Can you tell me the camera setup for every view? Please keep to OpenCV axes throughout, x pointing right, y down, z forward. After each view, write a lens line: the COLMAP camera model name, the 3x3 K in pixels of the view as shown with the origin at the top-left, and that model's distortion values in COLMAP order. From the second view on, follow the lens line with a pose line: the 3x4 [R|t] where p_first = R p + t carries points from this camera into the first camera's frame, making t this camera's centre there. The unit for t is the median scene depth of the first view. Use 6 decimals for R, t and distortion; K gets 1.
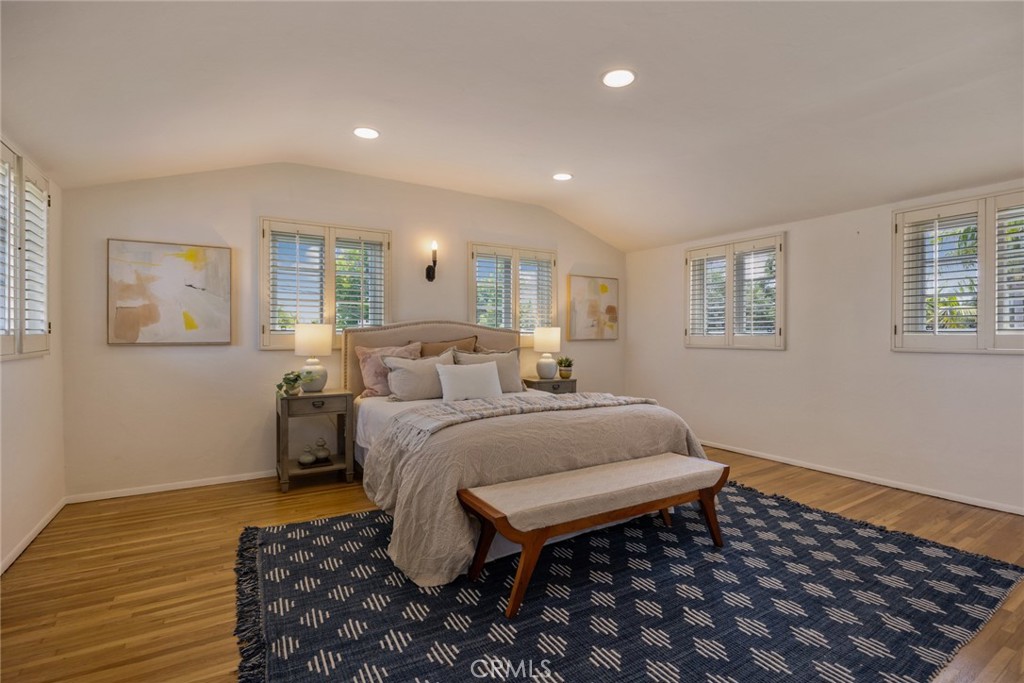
lens RADIAL K [[471.0, 0, 506.4], [0, 471.0, 337.7], [0, 0, 1]] dist [-0.019451, 0.000454]
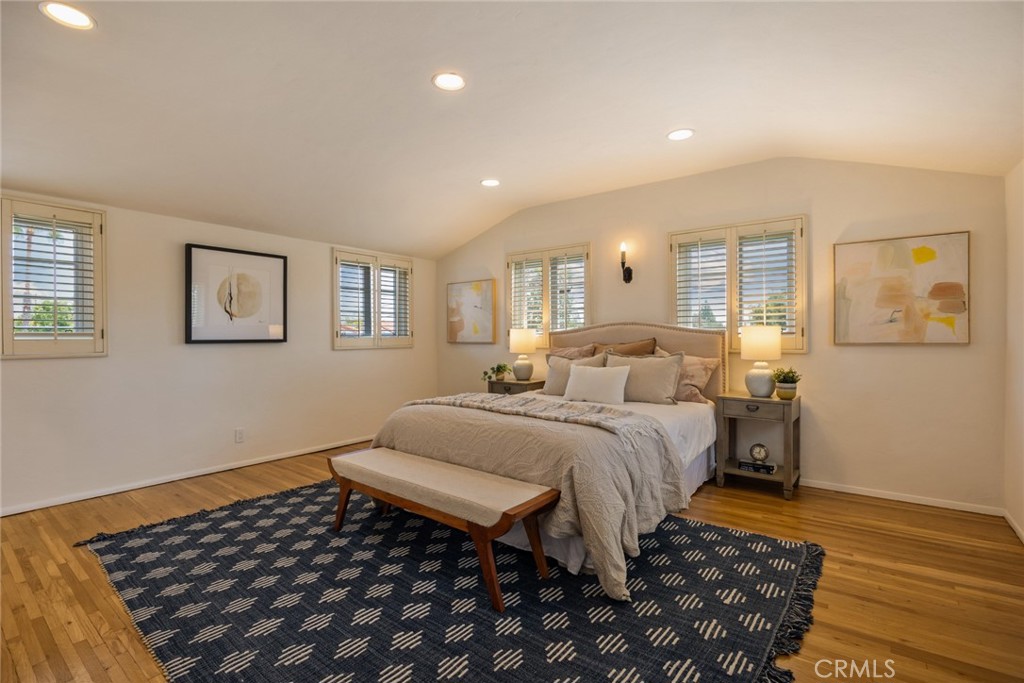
lens RADIAL K [[459.6, 0, 512.0], [0, 459.6, 341.5], [0, 0, 1]] dist [-0.031850, 0.000079]
pose [[0.372302, 0.007119, -0.928084, 0.701445], [-0.002597, 0.999975, 0.006629, -0.001877], [0.928108, -0.000058, 0.372311, 0.448110]]
